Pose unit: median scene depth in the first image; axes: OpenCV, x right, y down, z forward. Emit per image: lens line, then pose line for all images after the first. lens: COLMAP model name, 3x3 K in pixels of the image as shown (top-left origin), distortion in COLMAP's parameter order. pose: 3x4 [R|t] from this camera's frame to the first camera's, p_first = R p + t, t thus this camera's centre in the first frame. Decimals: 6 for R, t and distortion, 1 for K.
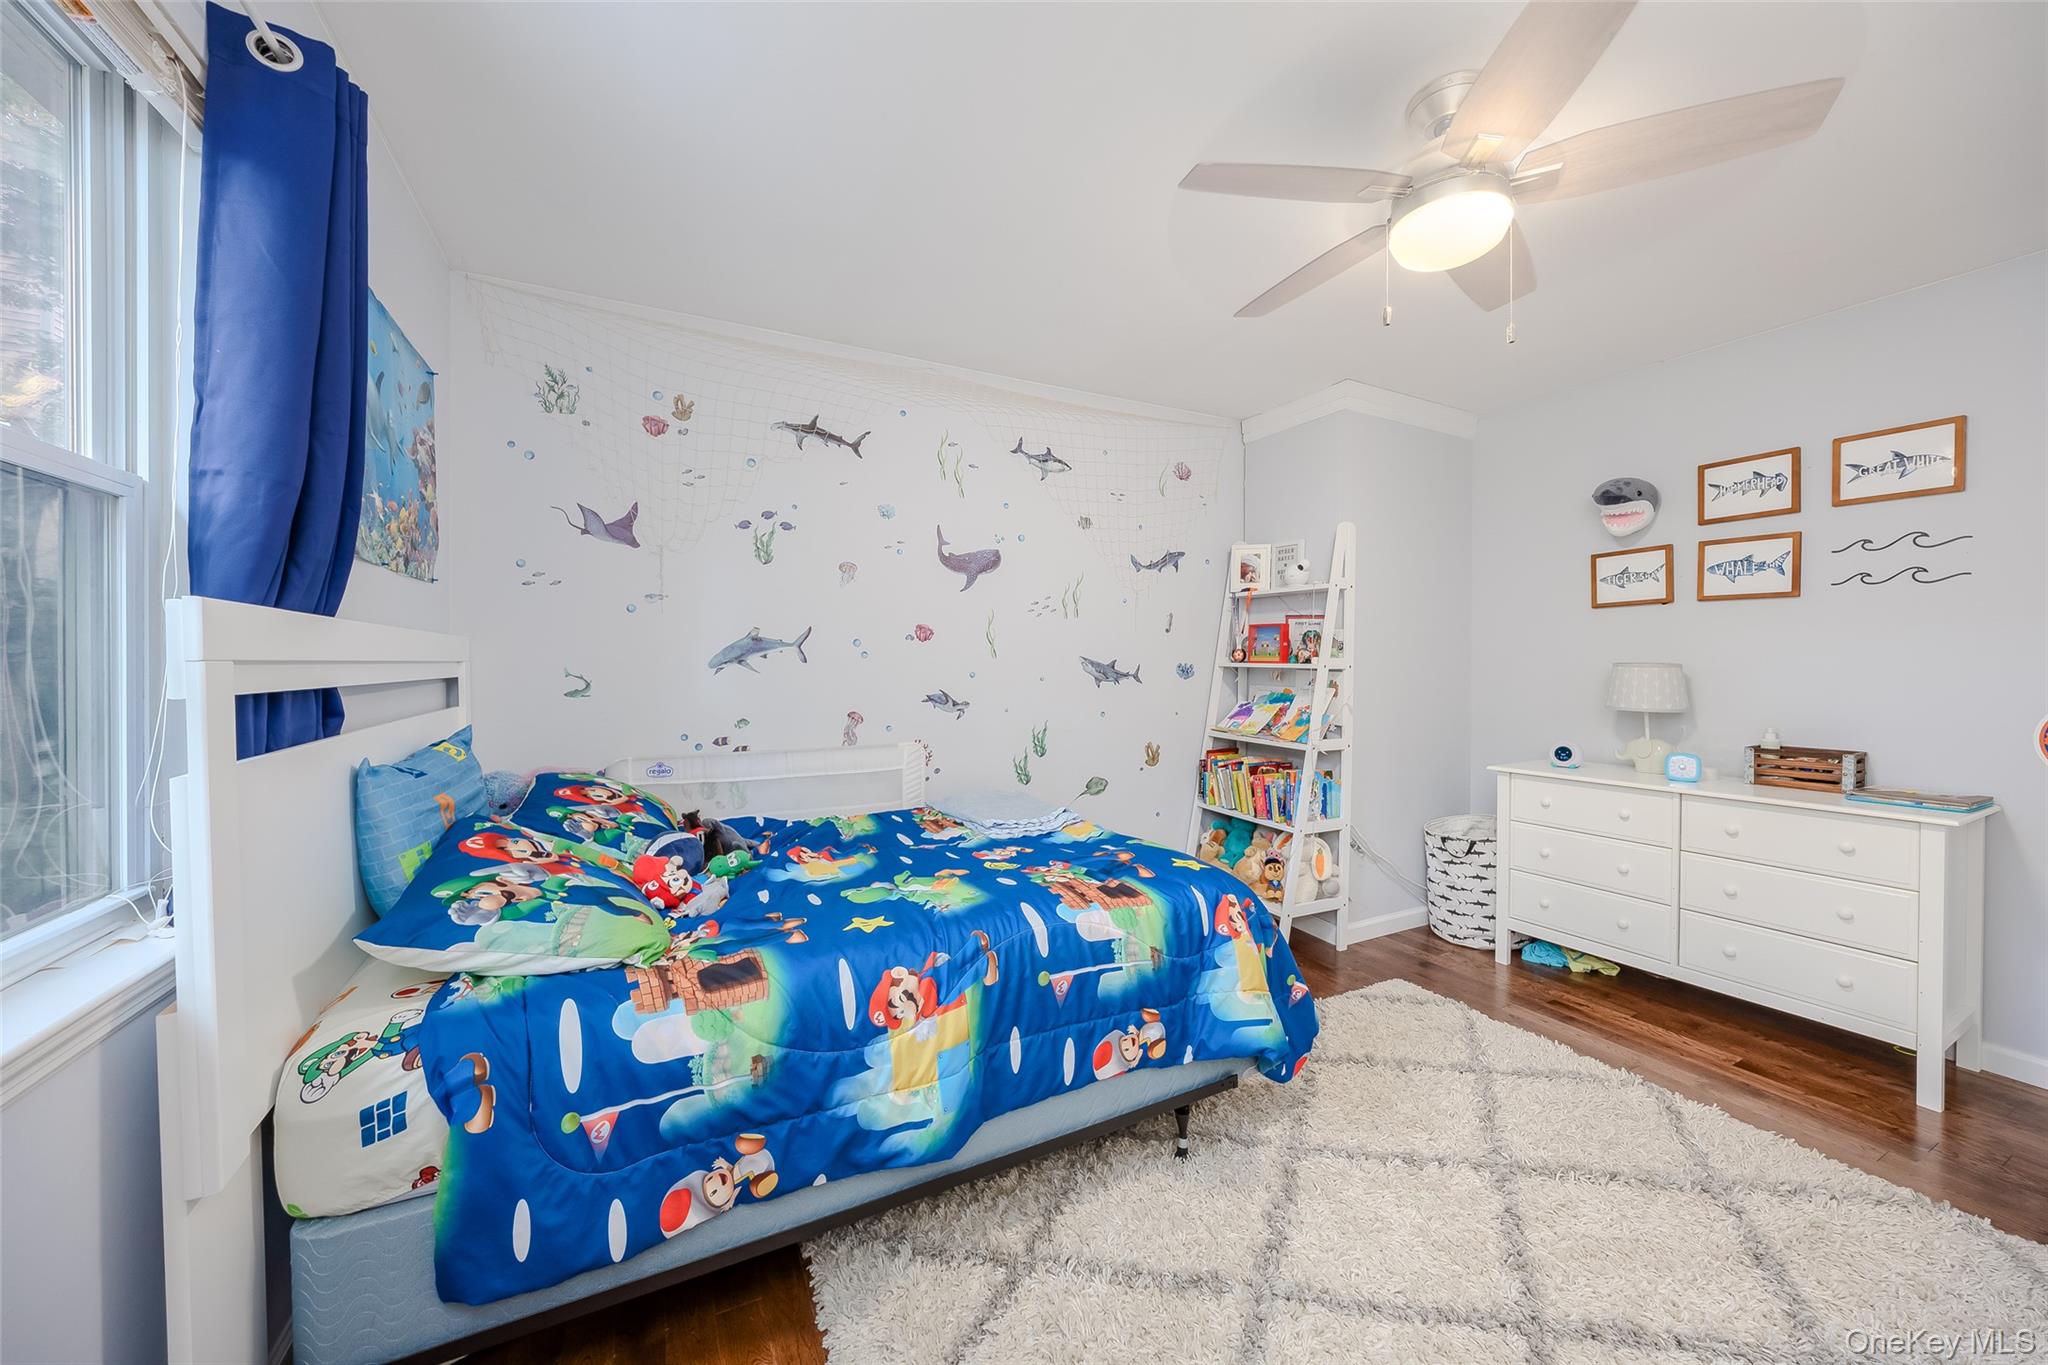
lens RADIAL K [[722.9, 0, 1028.2], [0, 722.9, 672.8], [0, 0, 1]] dist [-0.002948, -0.000164]
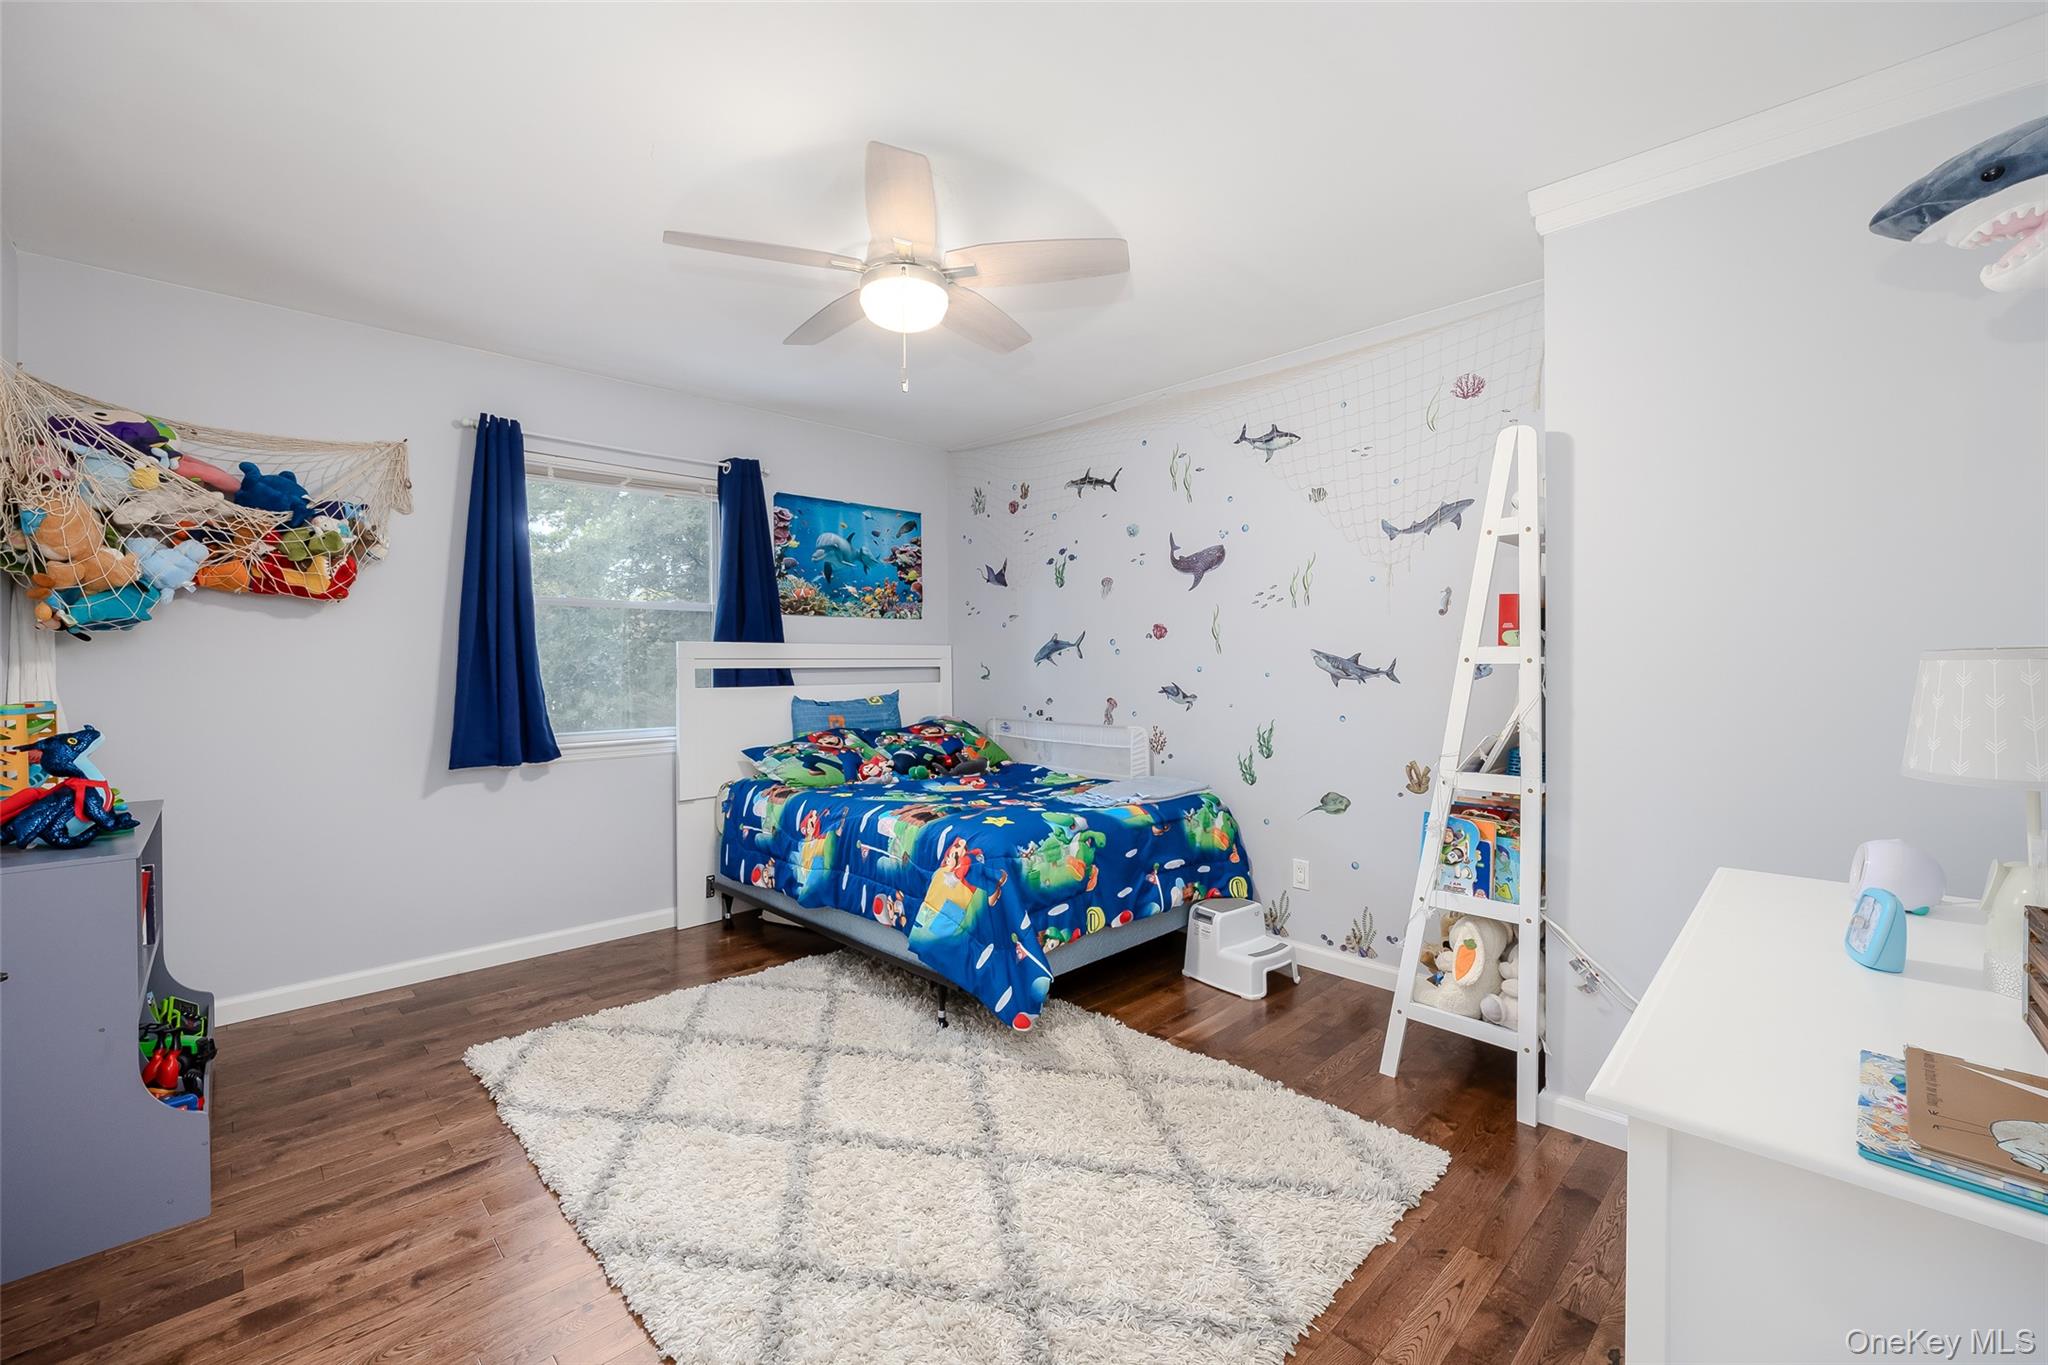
lens RADIAL K [[867.4, 0, 1025.8], [0, 867.4, 669.6], [0, 0, 1]] dist [0.004164, 0.000011]
pose [[0.291008, 0.005273, -0.956706, 1.152920], [-0.012256, 0.999923, 0.001783, 0.004571], [0.956642, 0.011207, 0.291051, 0.434463]]
